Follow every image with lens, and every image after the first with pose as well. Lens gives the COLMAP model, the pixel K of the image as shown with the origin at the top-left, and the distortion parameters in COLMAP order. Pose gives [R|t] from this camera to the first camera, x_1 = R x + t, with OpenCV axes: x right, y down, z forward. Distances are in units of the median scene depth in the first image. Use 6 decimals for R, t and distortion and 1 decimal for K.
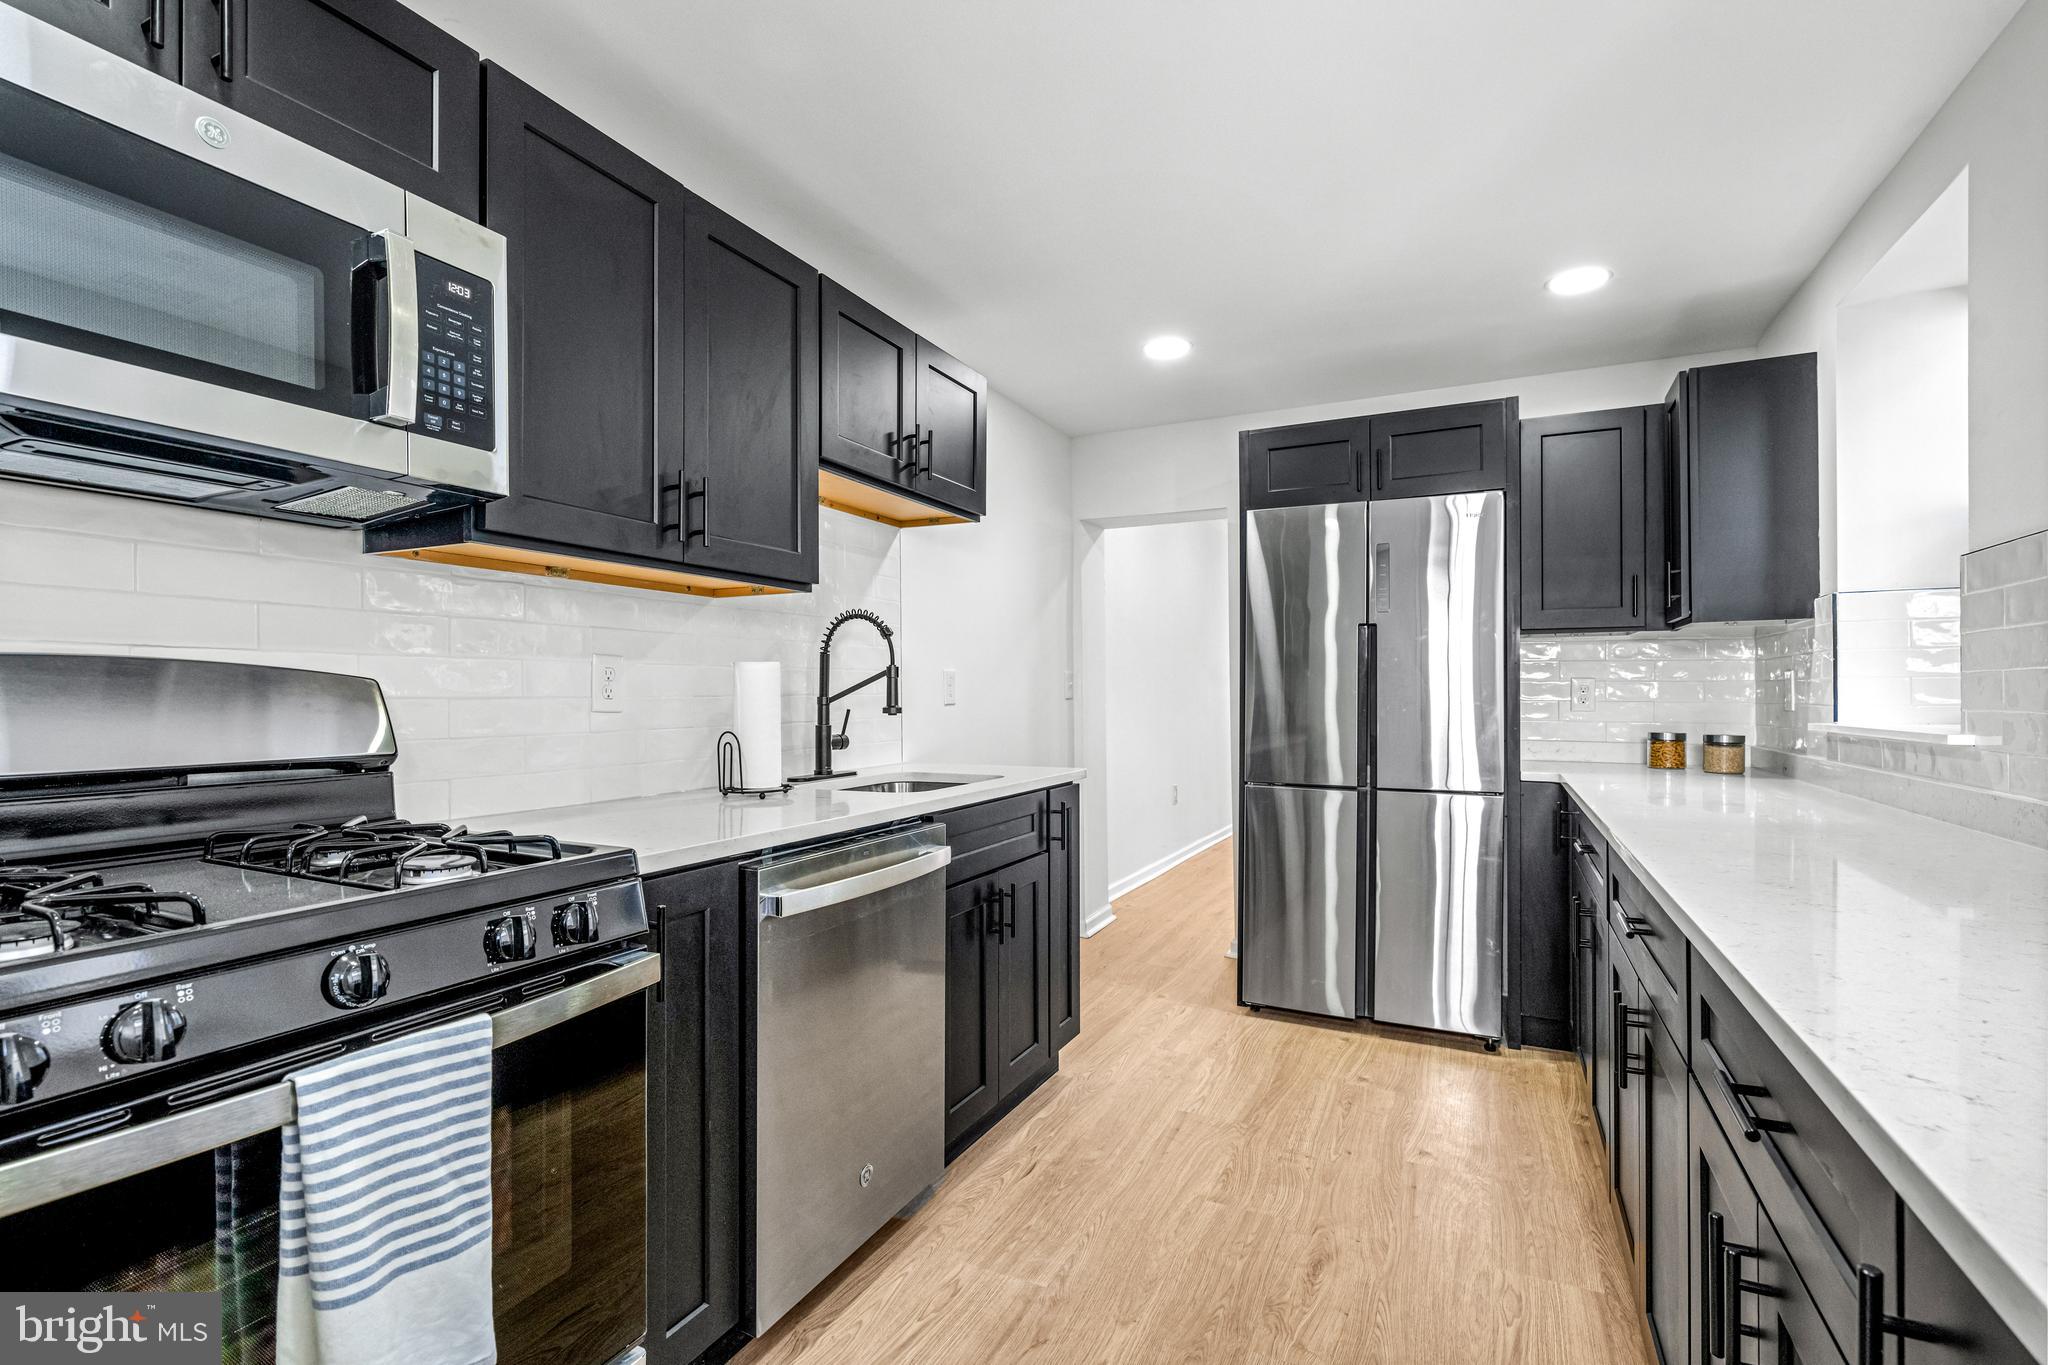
lens RADIAL K [[988.7, 0, 1072.5], [0, 988.7, 699.2], [0, 0, 1]] dist [0.009248, -0.003997]
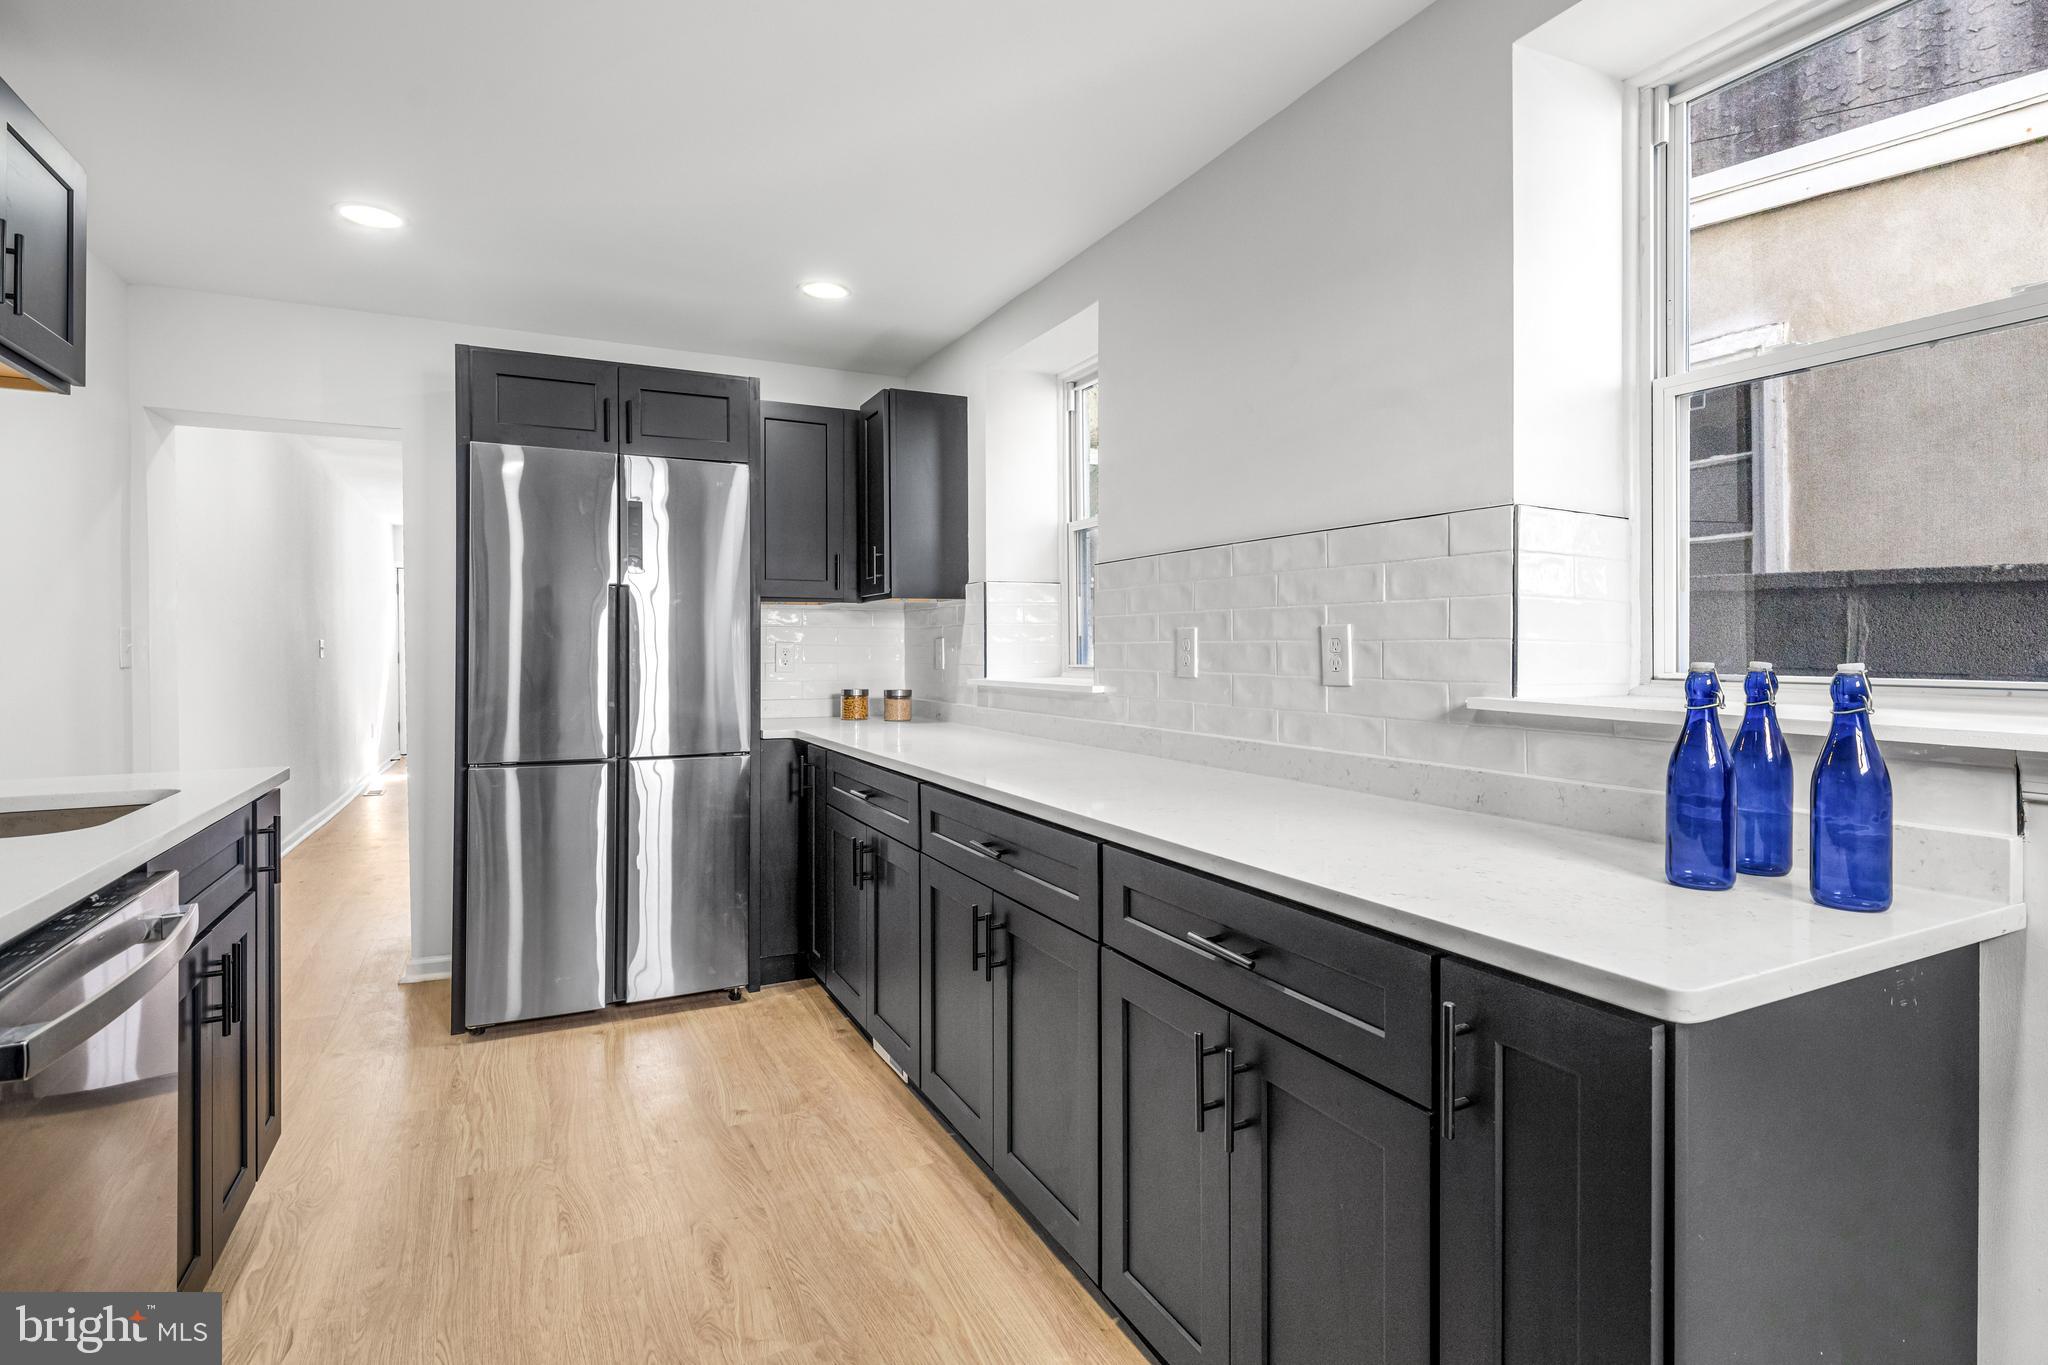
lens RADIAL K [[988.7, 0, 1047.5], [0, 988.7, 659.6], [0, 0, 1]] dist [0.009248, -0.003997]
pose [[0.607395, -0.009113, 0.794347, -0.246208], [0.005963, 0.999958, 0.006913, -0.010674], [-0.794377, 0.000538, 0.607424, 0.127399]]
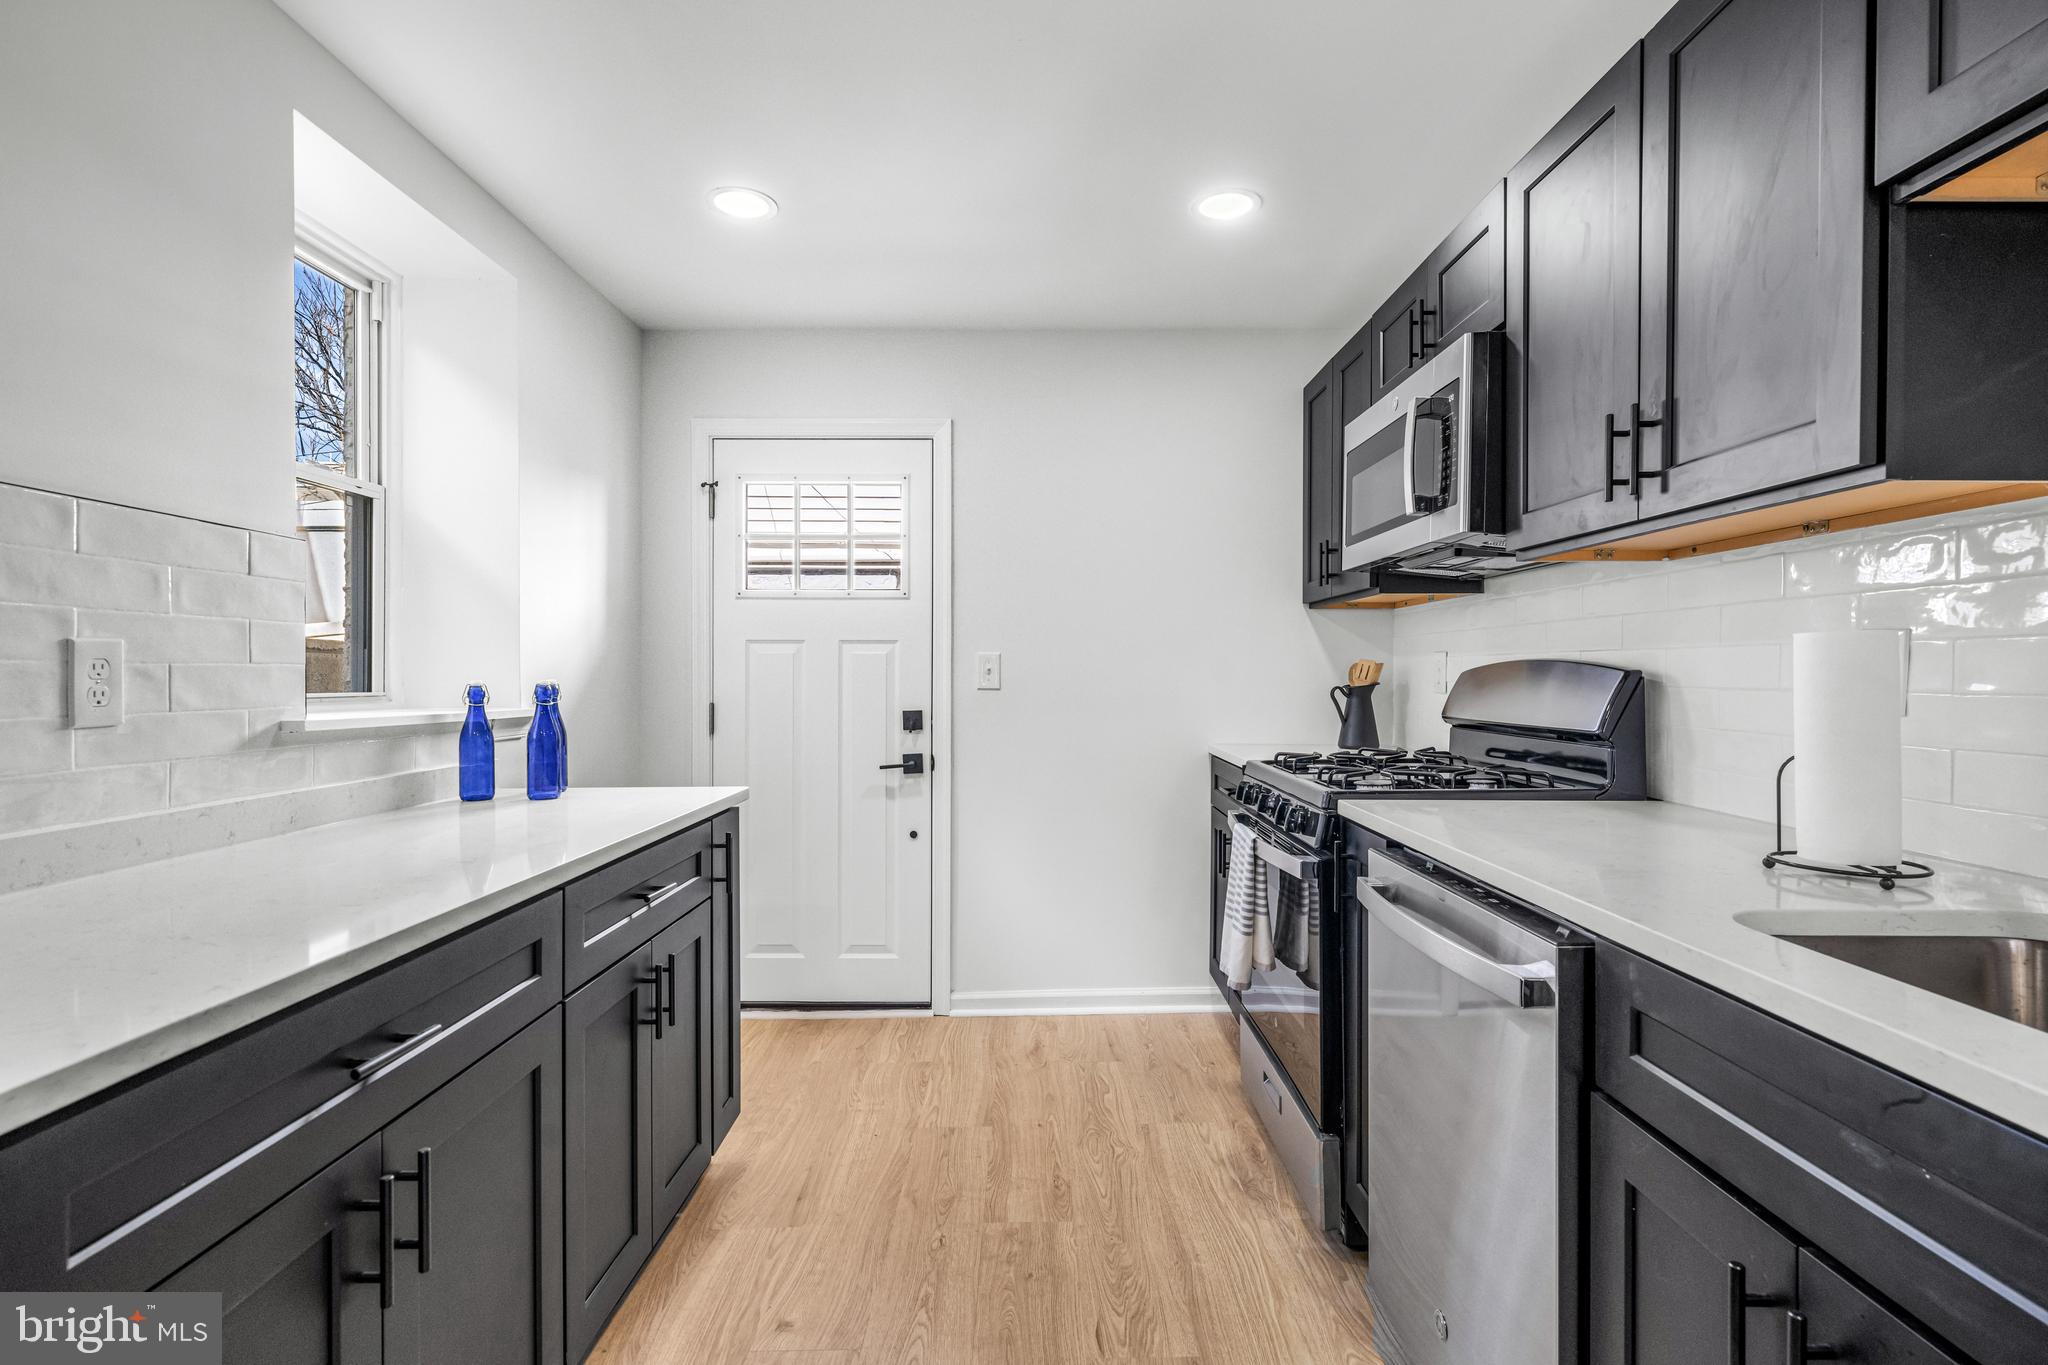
lens RADIAL K [[988.7, 0, 1034.1], [0, 988.7, 676.6], [0, 0, 1]] dist [0.009248, -0.003997]
pose [[-0.907539, 0.003696, -0.419951, 0.297154], [-0.000808, 0.999944, 0.010545, -0.017002], [0.419967, 0.009909, -0.907485, 1.169094]]
